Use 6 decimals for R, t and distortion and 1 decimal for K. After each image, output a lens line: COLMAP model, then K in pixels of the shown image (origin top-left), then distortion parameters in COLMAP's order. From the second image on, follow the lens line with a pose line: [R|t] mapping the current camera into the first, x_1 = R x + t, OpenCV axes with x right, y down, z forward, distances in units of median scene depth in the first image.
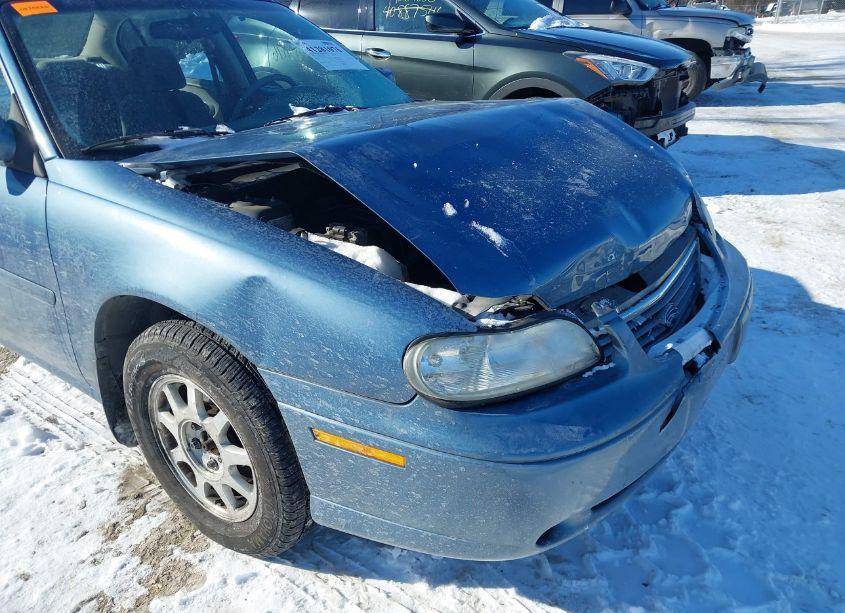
lens RADIAL K [[640.9, 0, 422.0], [0, 640.9, 348.8], [0, 0, 1]] dist [0.072387, -0.089256]
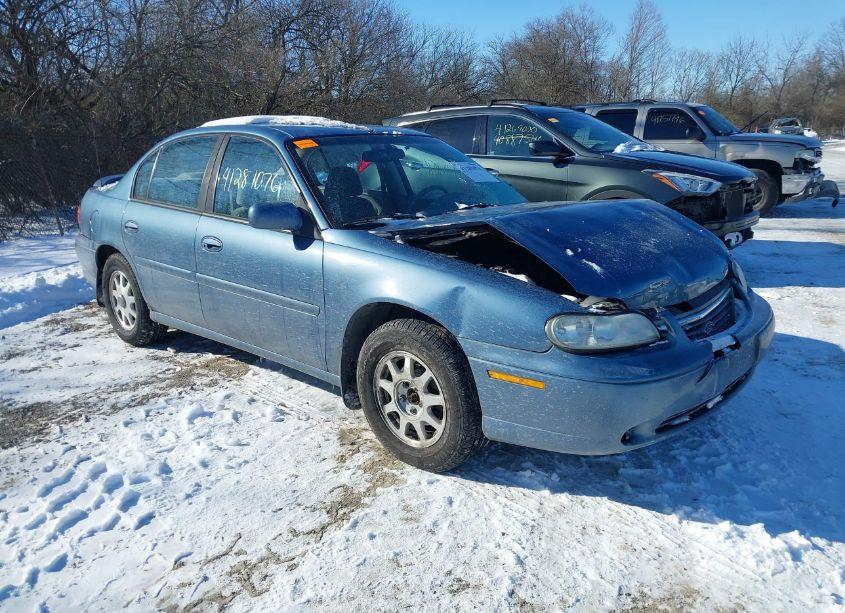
lens RADIAL K [[598.2, 0, 448.7], [0, 598.2, 329.4], [0, 0, 1]] dist [0.035830, -0.046929]
pose [[0.994032, 0.029070, -0.105149, -0.078197], [-0.046466, 0.984862, -0.166997, 0.201782], [0.098702, 0.170886, 0.980335, -0.434246]]
